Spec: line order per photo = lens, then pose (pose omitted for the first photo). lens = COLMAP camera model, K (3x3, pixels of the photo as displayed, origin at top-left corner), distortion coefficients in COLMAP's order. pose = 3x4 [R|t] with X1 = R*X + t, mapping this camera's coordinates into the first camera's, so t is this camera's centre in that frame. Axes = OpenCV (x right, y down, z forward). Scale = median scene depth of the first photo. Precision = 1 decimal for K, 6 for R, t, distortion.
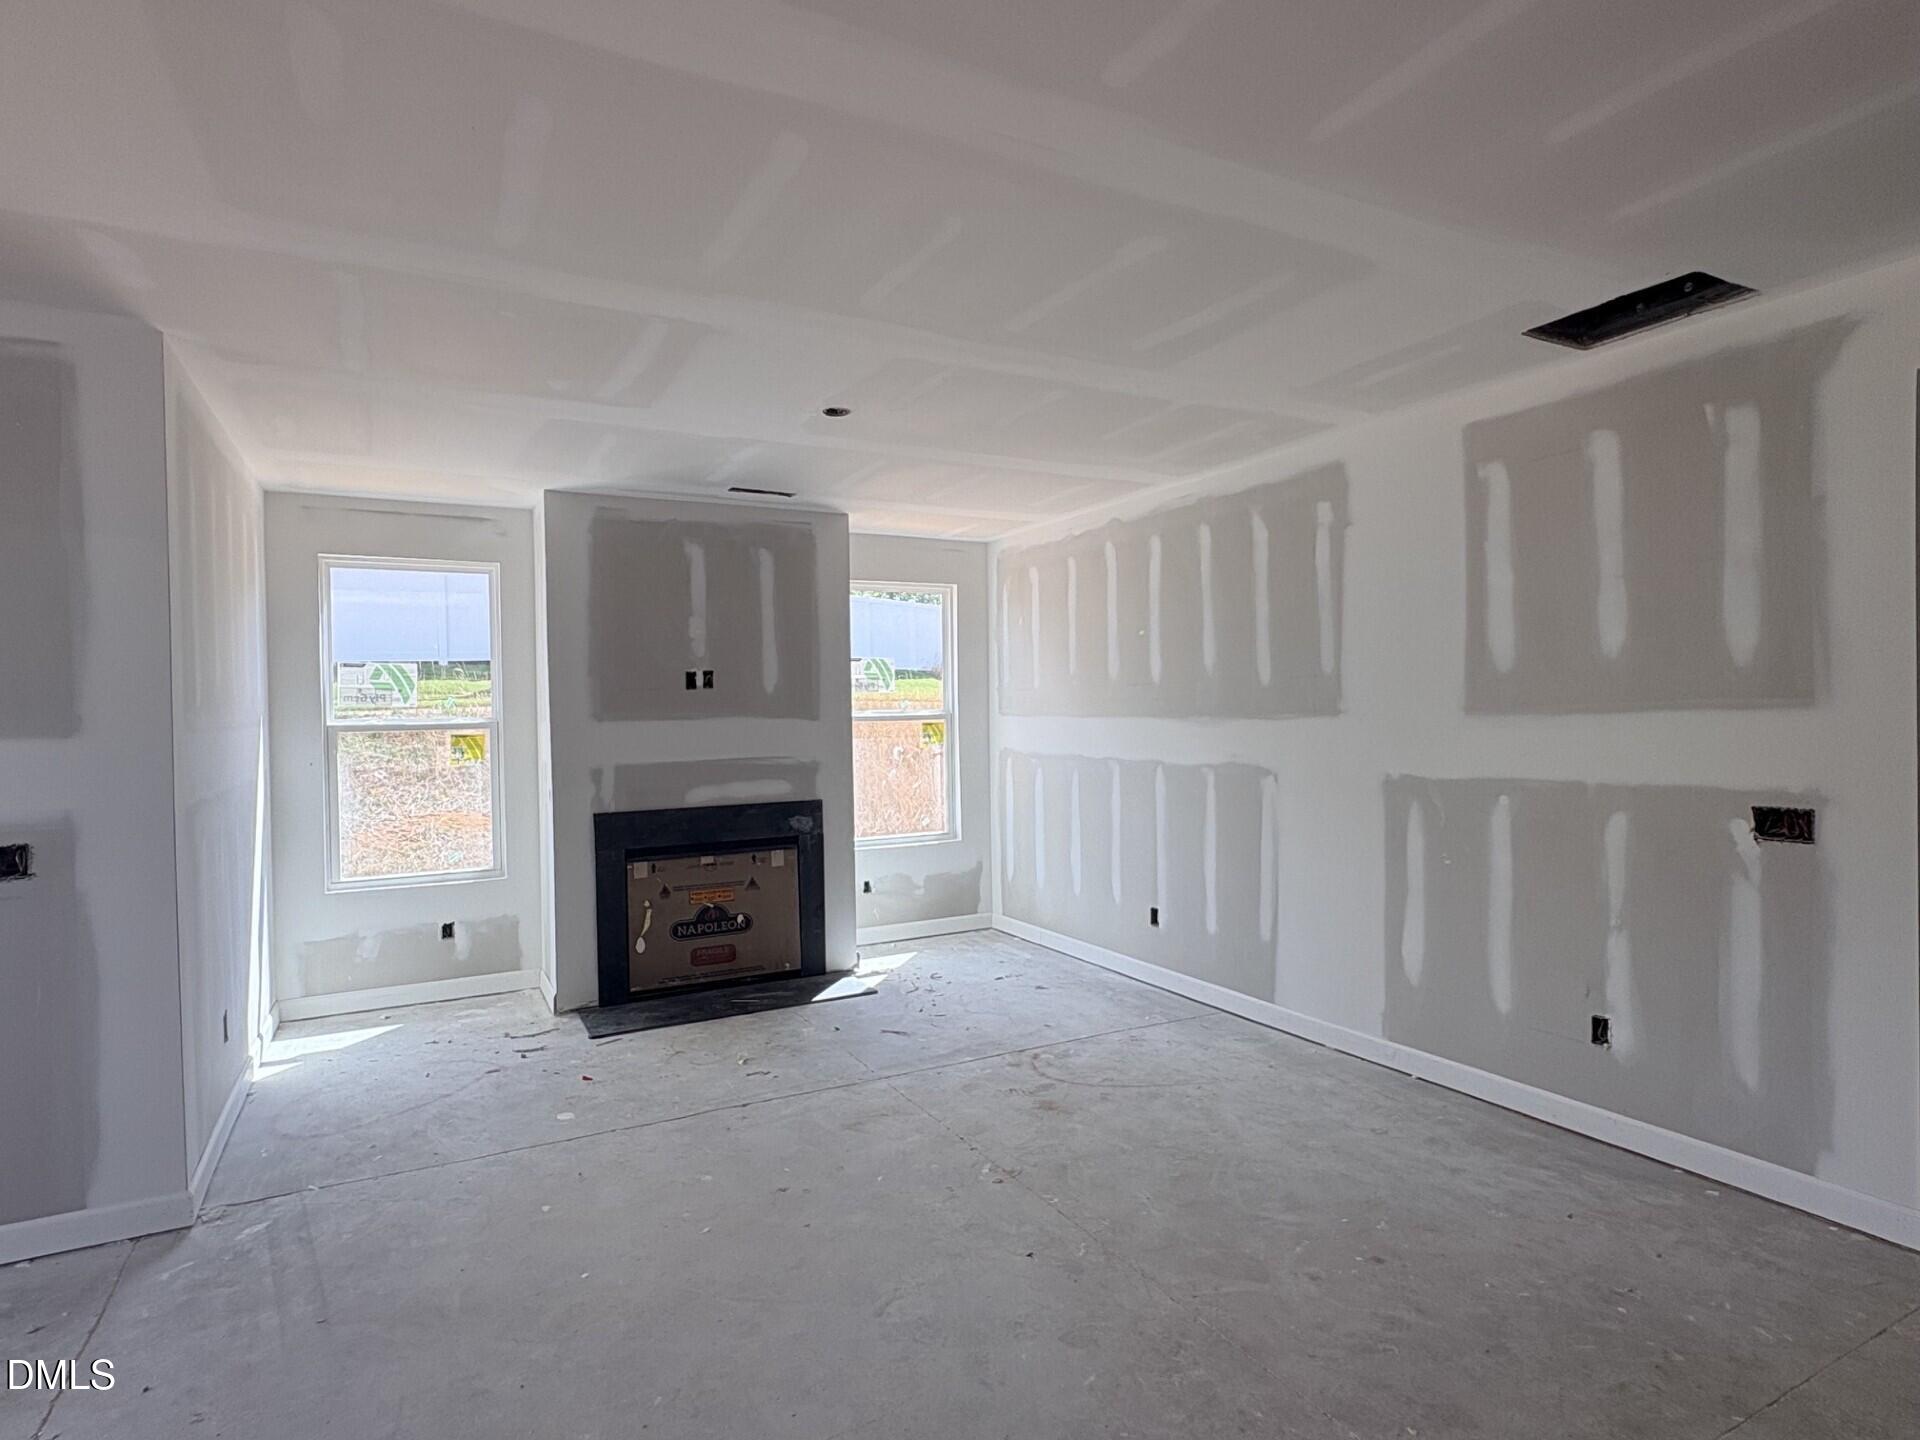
lens RADIAL K [[1030.6, 0, 953.7], [0, 1030.6, 728.4], [0, 0, 1]] dist [-0.001616, 0.000171]
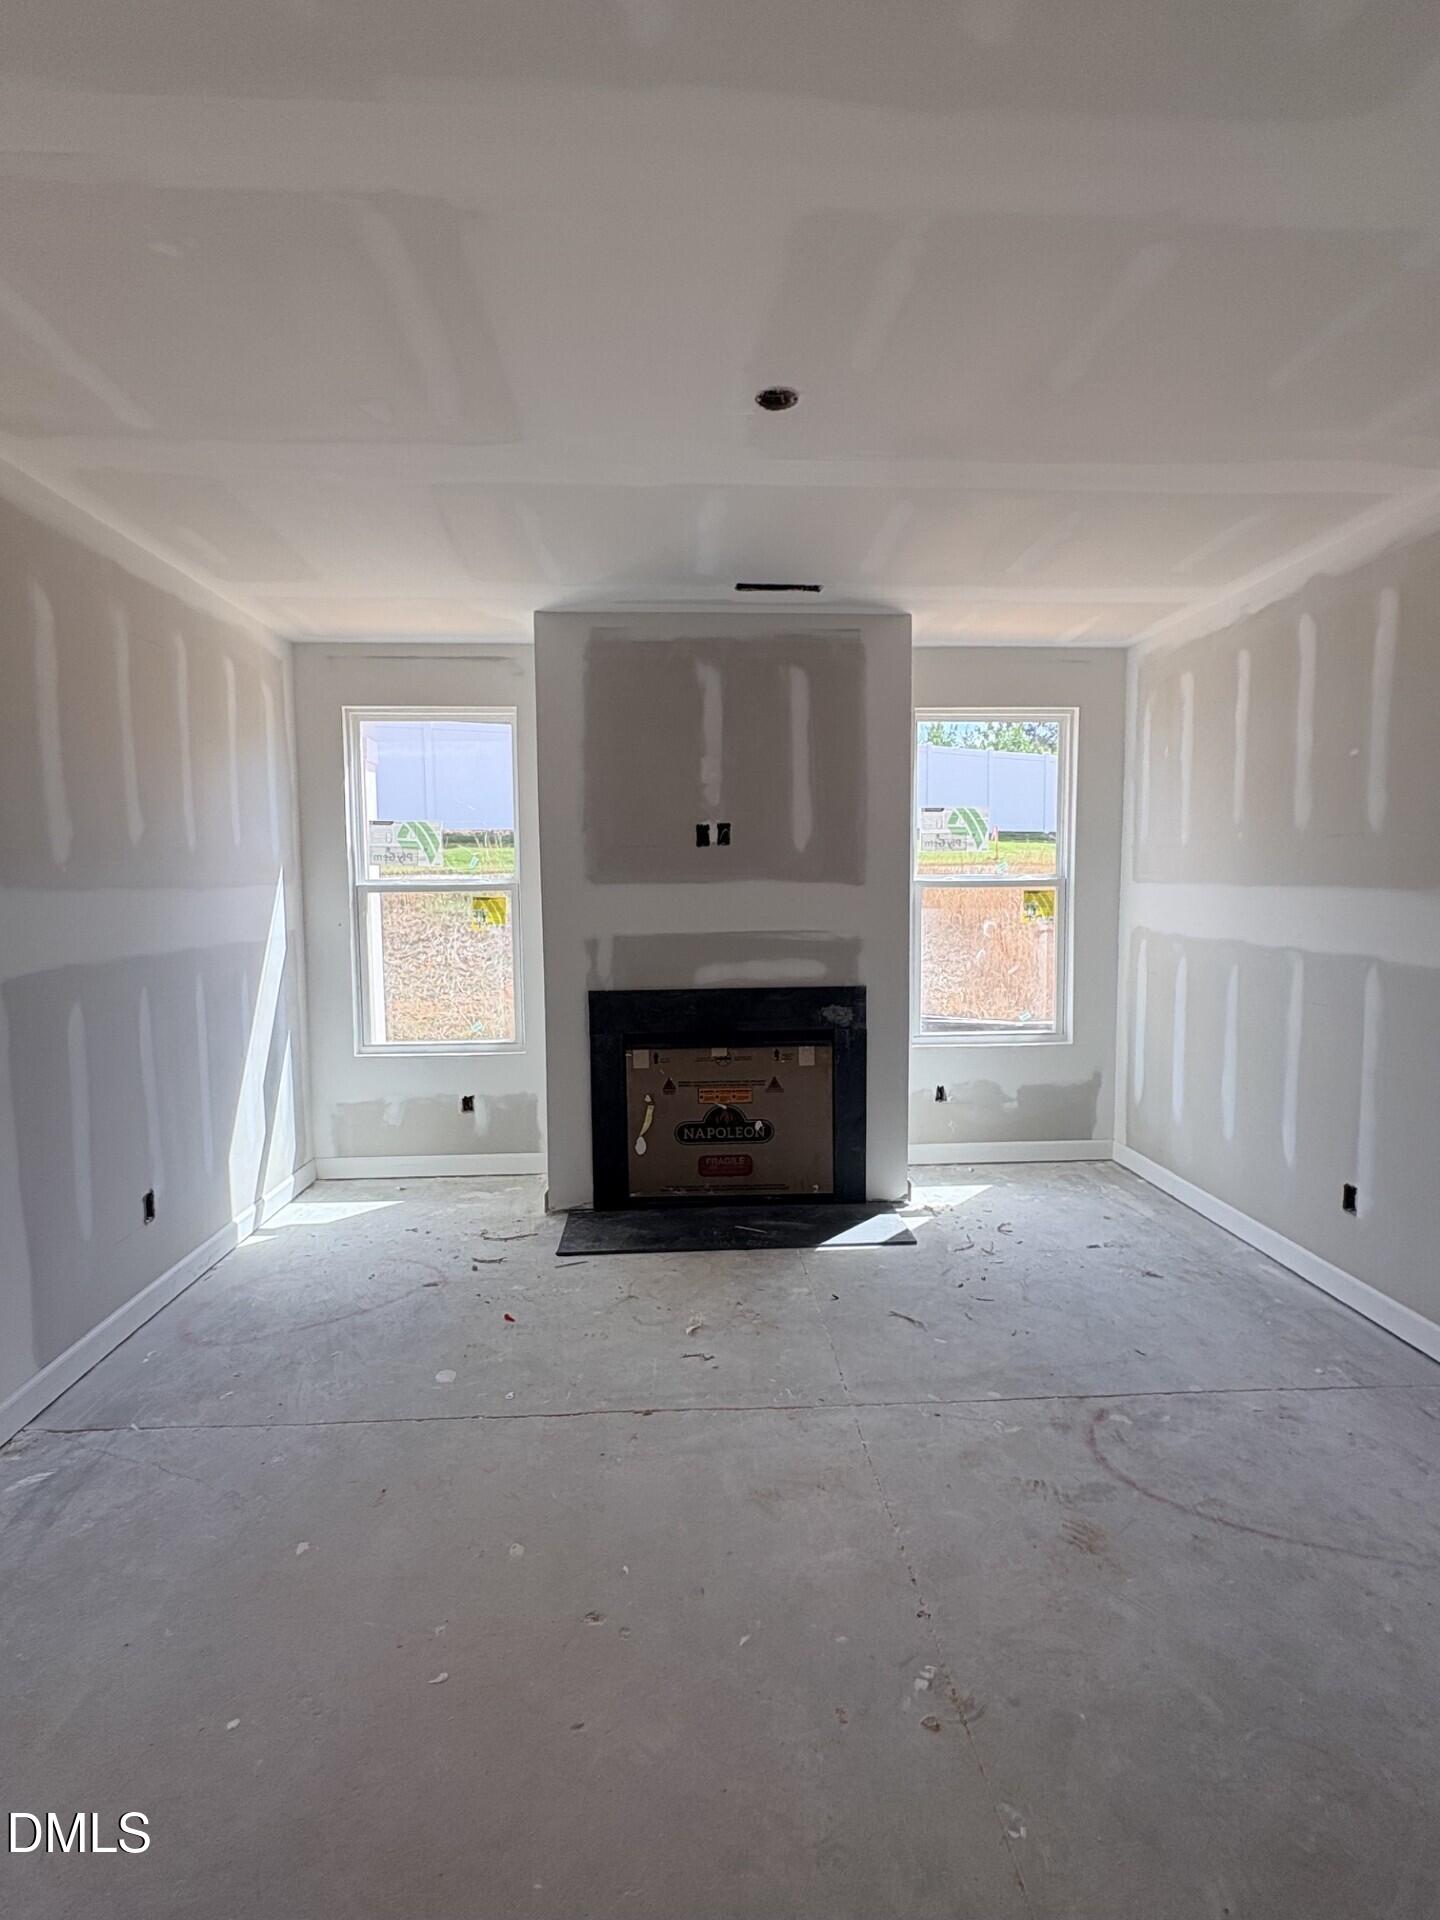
lens RADIAL K [[960.2, 0, 720.0], [0, 960.2, 960.0], [0, 0, 1]] dist [-0.001804, 0.001150]
pose [[0.908216, 0.044008, -0.416180, 0.082808], [-0.014684, 0.997194, 0.073401, -0.003881], [0.418243, -0.060553, 0.906315, 0.310398]]
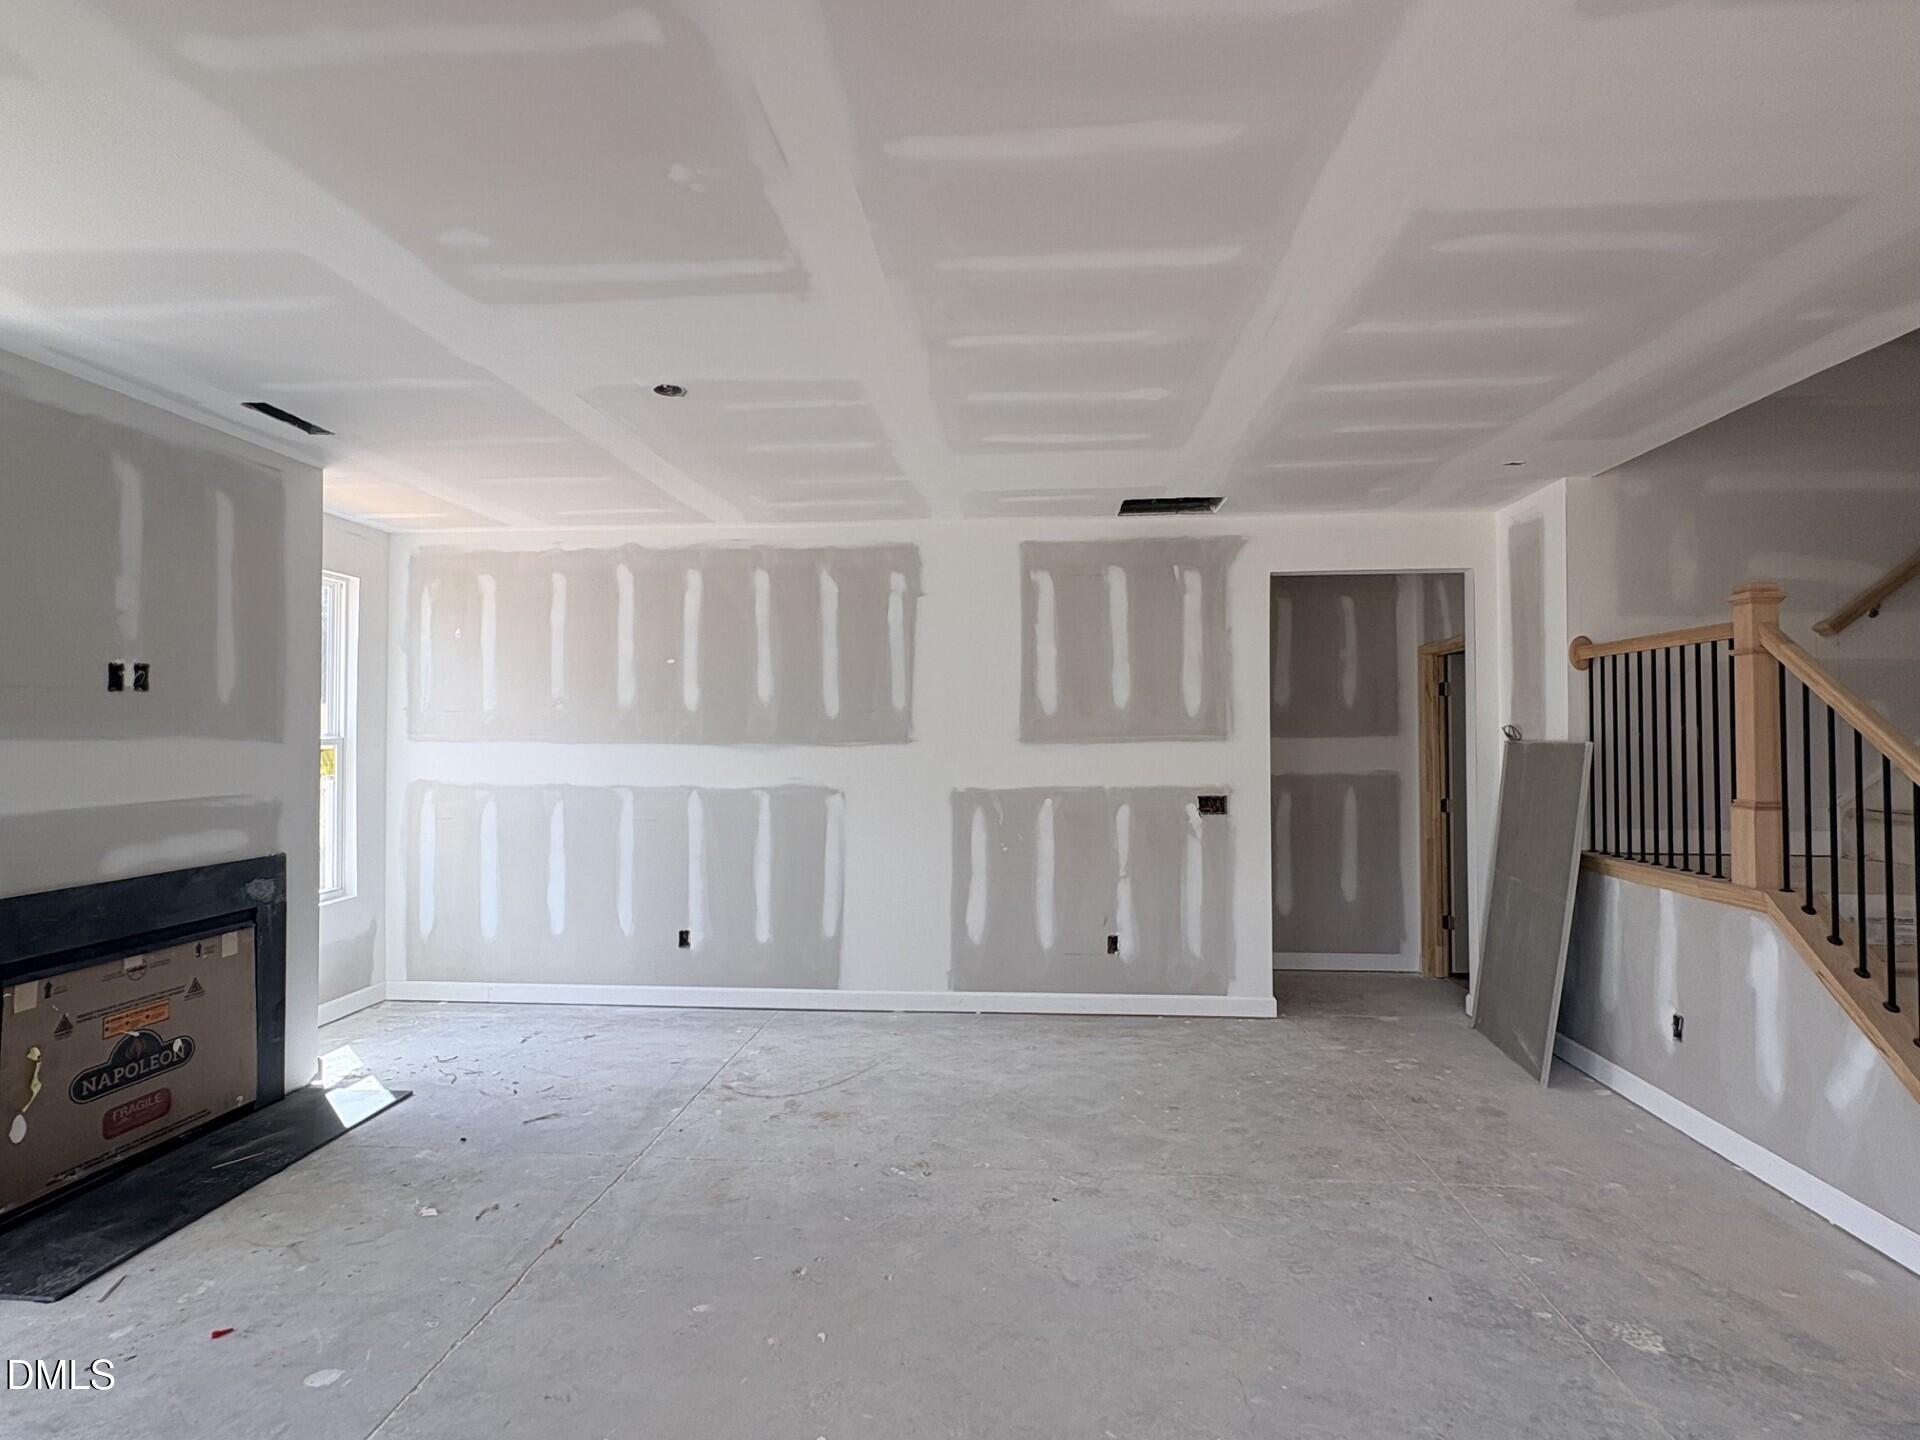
lens RADIAL K [[960.2, 0, 960.2], [0, 960.2, 726.9], [0, 0, 1]] dist [-0.001804, 0.001150]
pose [[0.534778, 0.025929, 0.844595, -0.481340], [0.005234, 0.999408, -0.033996, 0.006180], [-0.844976, 0.022601, 0.534326, 0.260853]]
